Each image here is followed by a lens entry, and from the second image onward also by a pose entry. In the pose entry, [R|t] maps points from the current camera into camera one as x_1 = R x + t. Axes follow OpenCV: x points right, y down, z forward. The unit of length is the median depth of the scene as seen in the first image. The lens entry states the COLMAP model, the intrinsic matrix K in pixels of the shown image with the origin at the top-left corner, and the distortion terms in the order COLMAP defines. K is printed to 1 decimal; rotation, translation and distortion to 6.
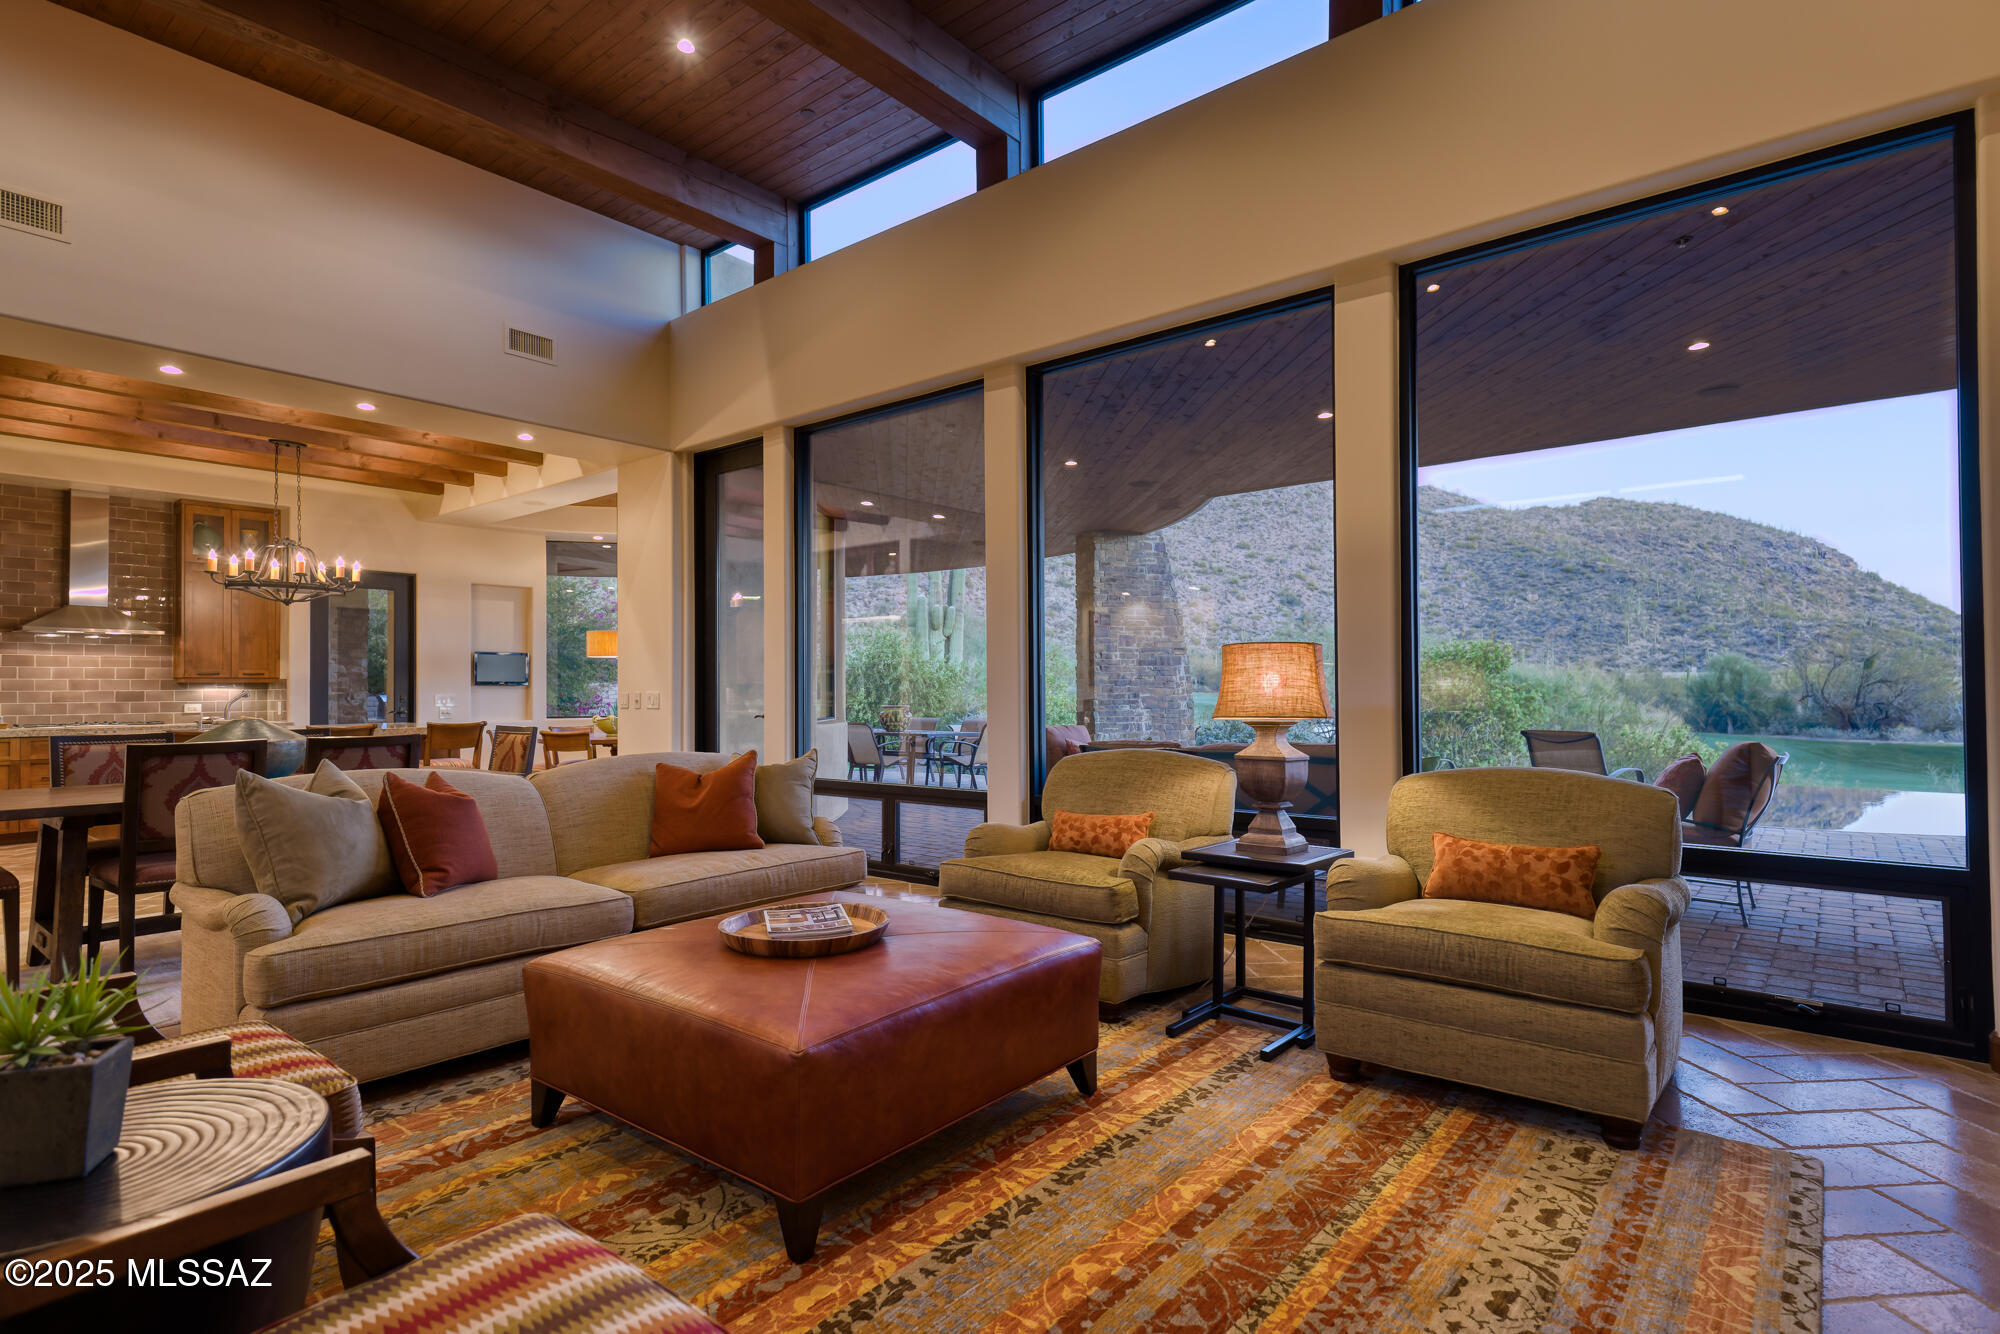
lens RADIAL K [[1034.1, 0, 1008.5], [0, 1034.1, 670.6], [0, 0, 1]] dist [0.011403, 0.002316]
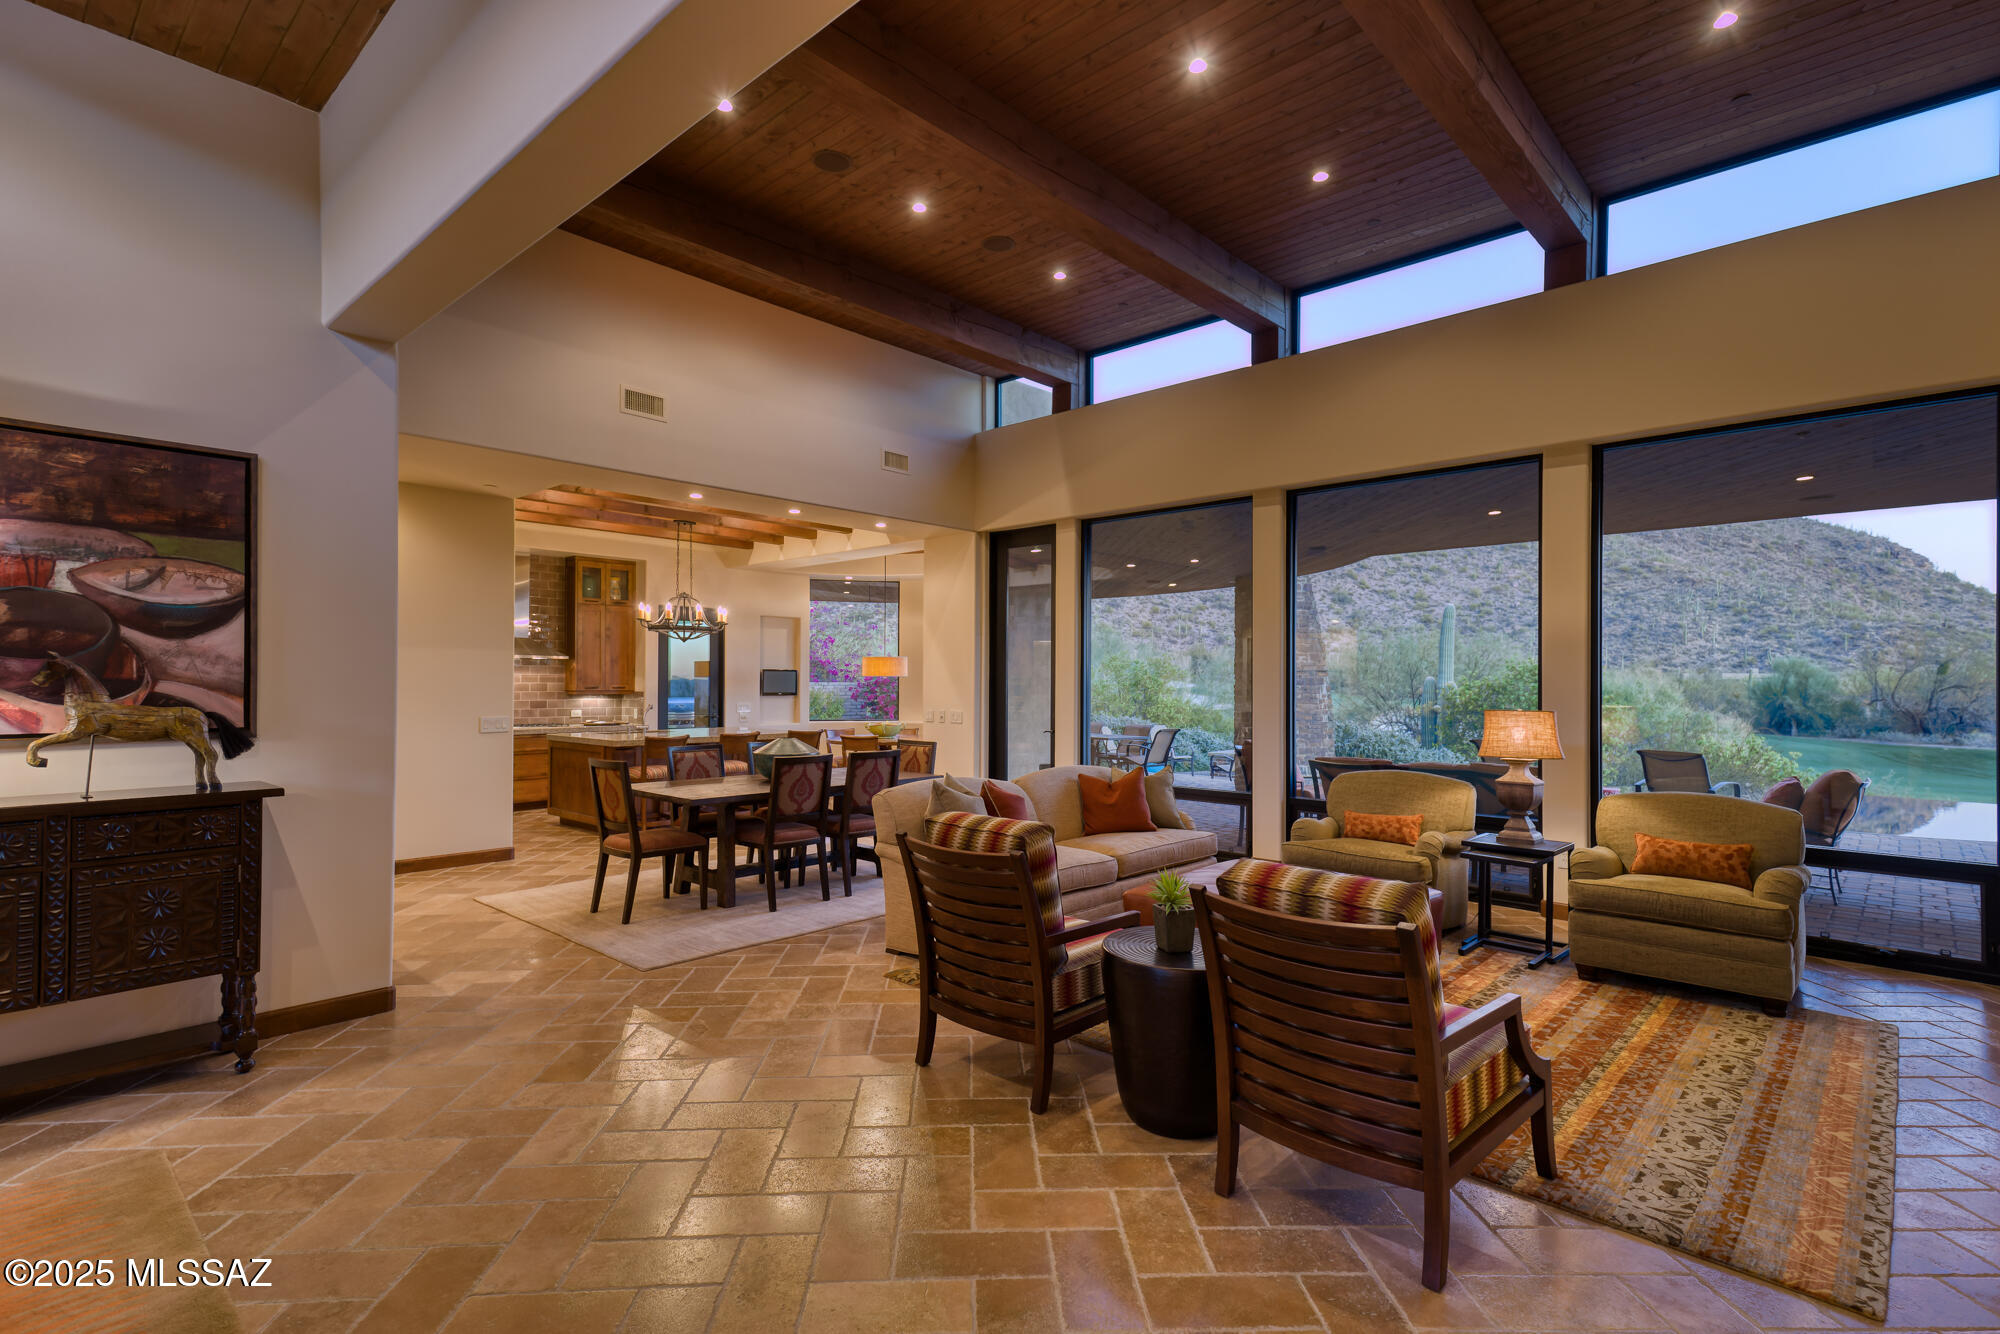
lens RADIAL K [[972.3, 0, 995.7], [0, 972.3, 670.3], [0, 0, 1]] dist [0.020387, -0.001294]
pose [[0.997191, 0.010341, -0.074189, -0.195443], [-0.009818, 0.999924, 0.007401, -0.040032], [0.074260, -0.006652, 0.997217, -0.244087]]
